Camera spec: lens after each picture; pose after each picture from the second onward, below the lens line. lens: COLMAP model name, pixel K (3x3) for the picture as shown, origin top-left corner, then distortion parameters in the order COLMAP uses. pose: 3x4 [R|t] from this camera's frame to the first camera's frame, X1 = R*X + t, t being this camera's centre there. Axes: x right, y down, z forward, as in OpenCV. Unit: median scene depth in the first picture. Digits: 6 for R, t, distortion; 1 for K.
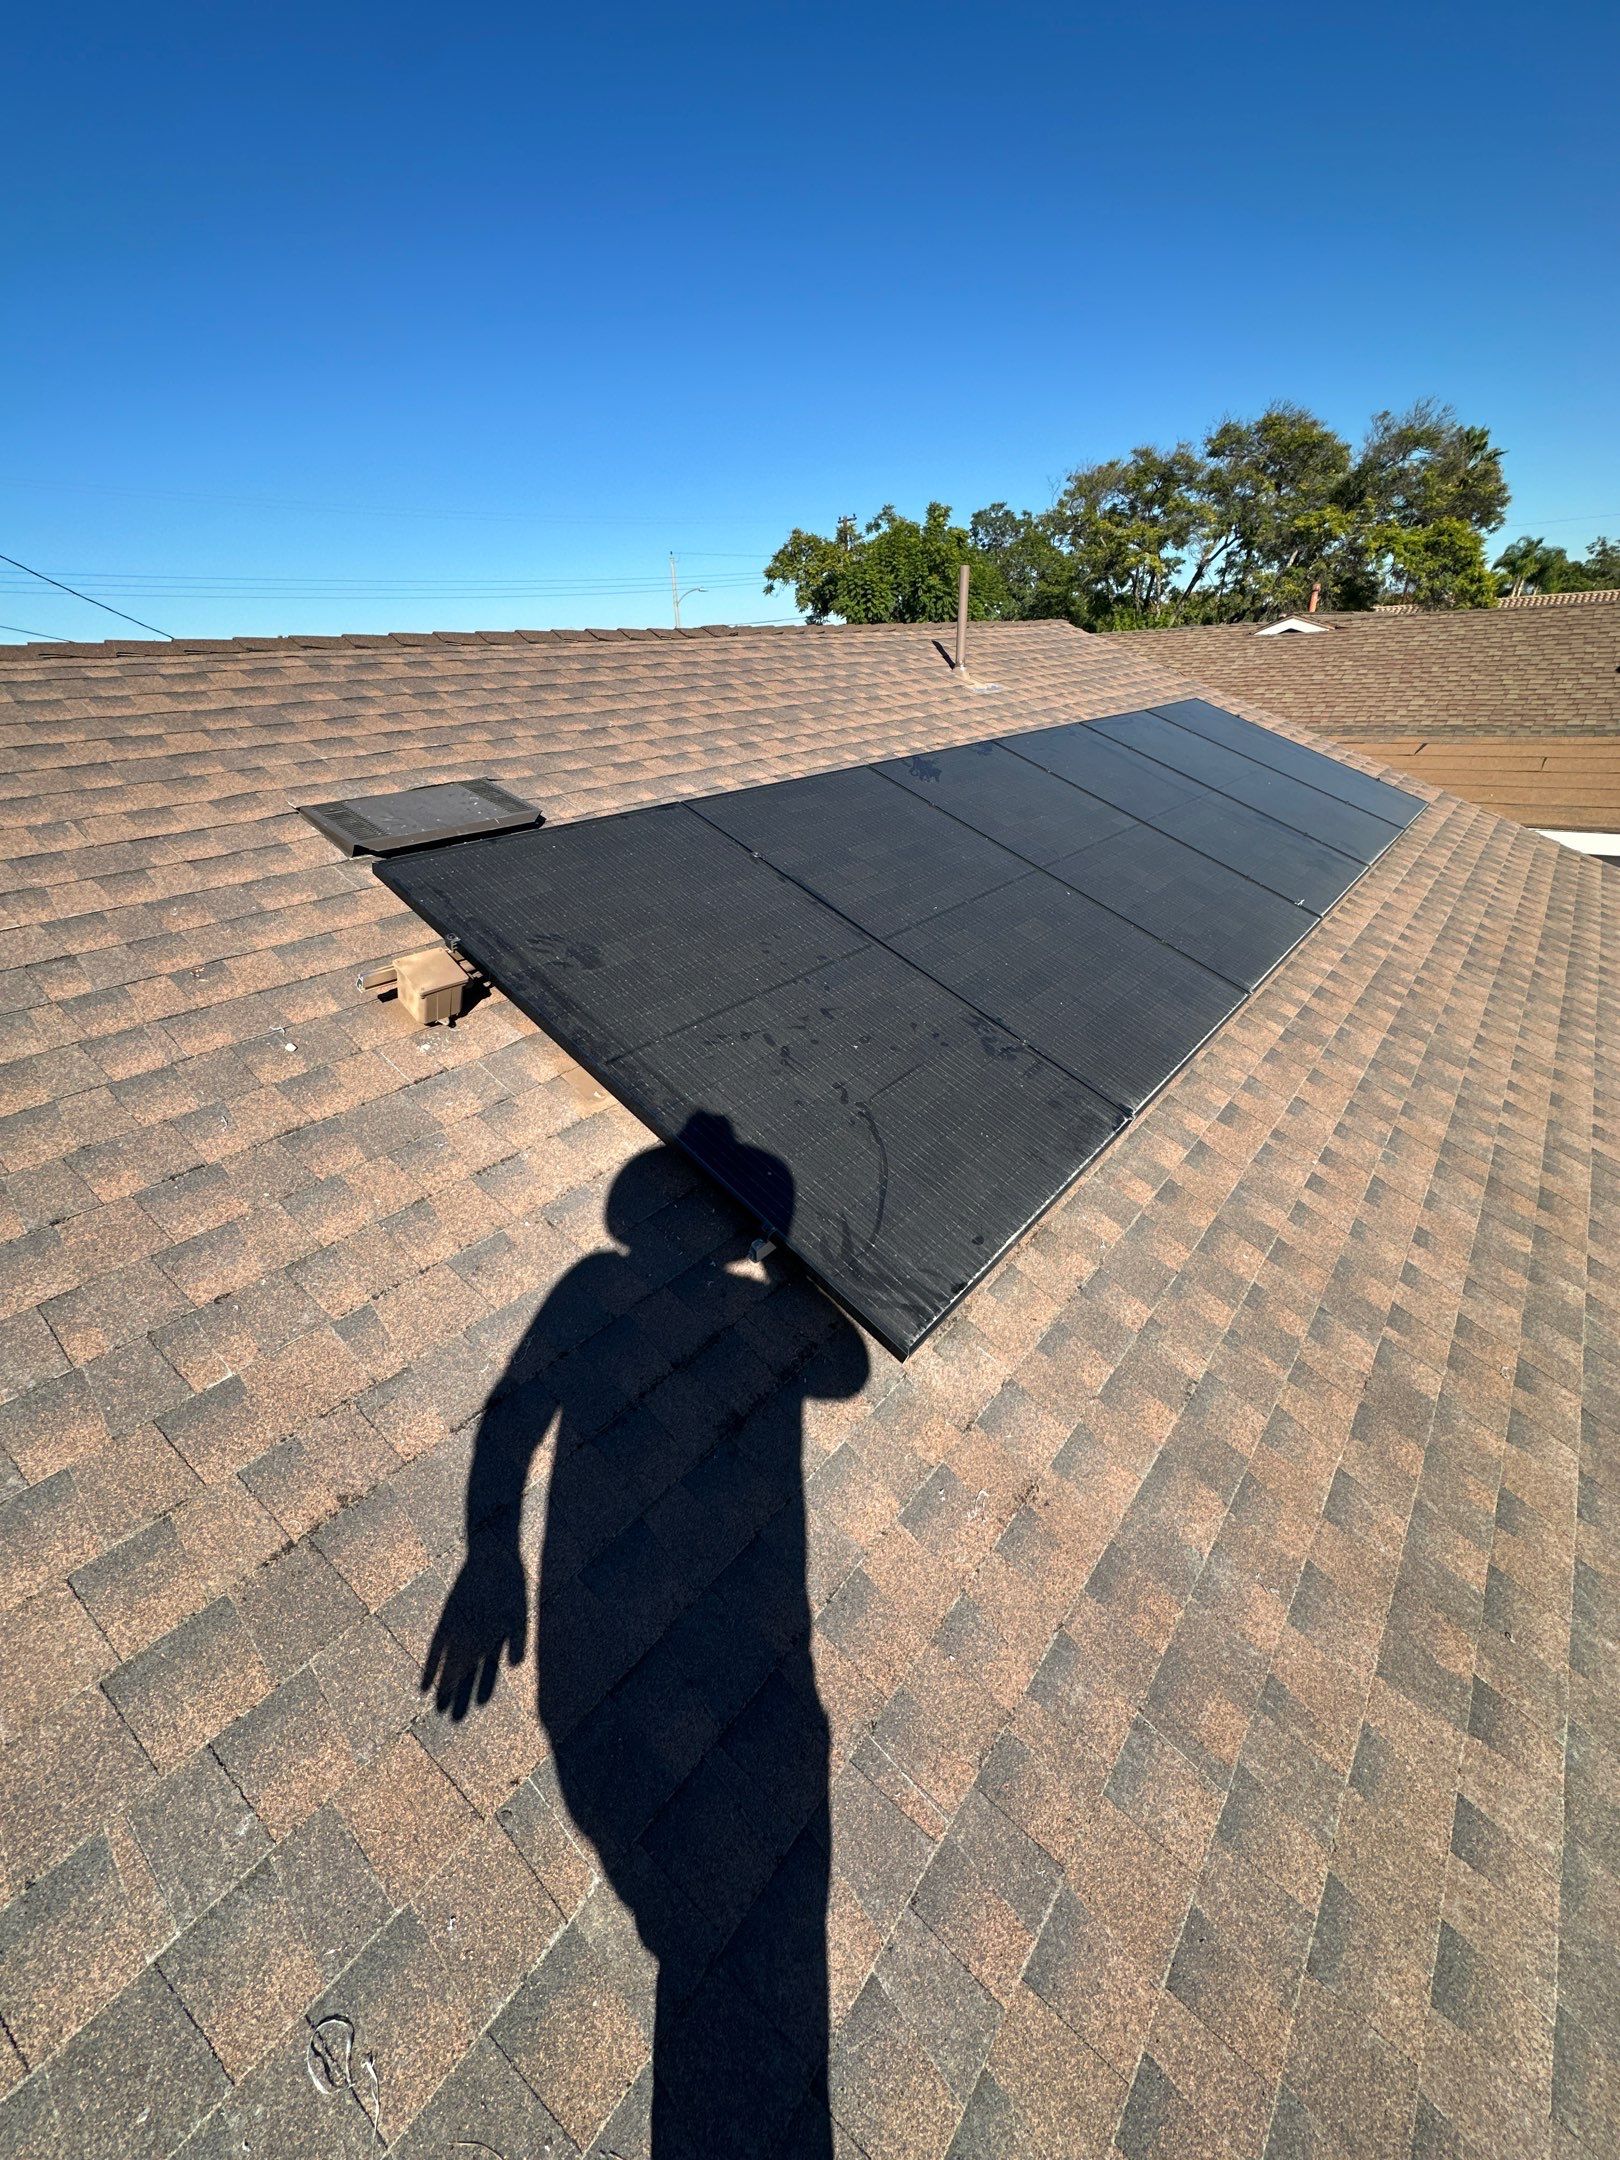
lens RADIAL K [[857.8, 0, 821.1], [0, 857.8, 1075.7], [0, 0, 1]] dist [-0.001899, 0.000819]
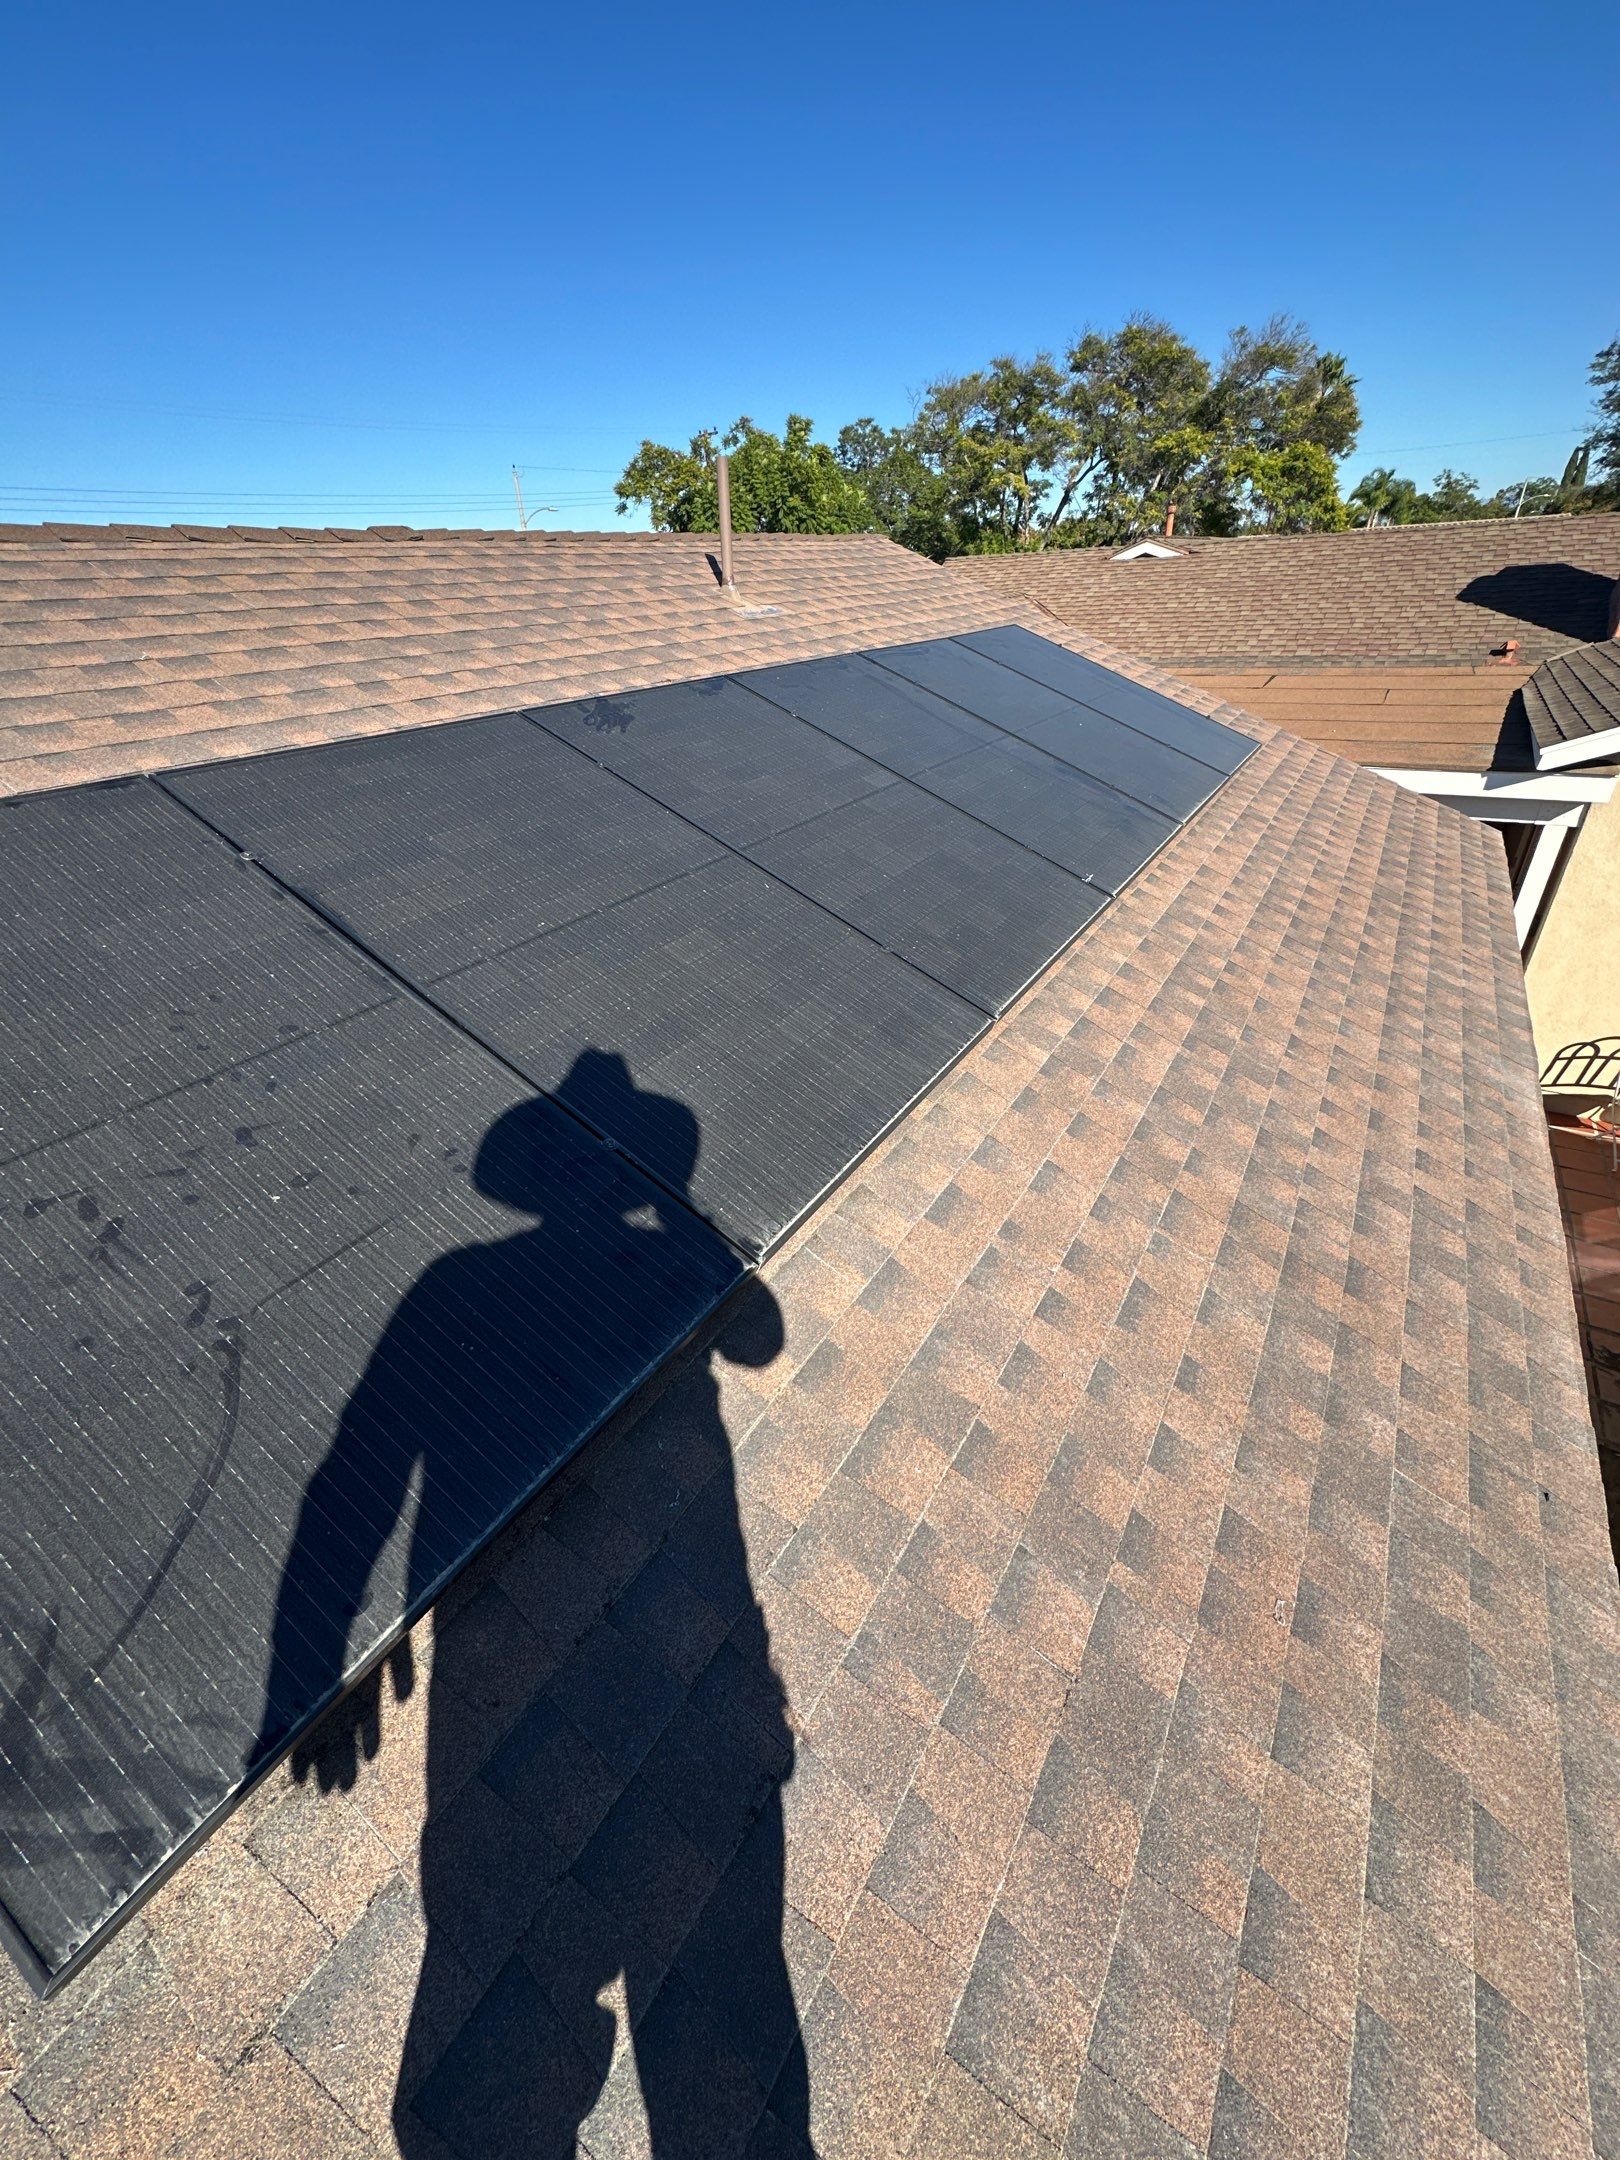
lens RADIAL K [[857.8, 0, 795.1], [0, 857.8, 1070.2], [0, 0, 1]] dist [-0.001899, 0.000819]
pose [[0.994885, -0.044919, 0.090475, 0.172959], [0.039284, 0.997232, 0.063122, -0.072041], [-0.093060, -0.059244, 0.993896, 0.176815]]
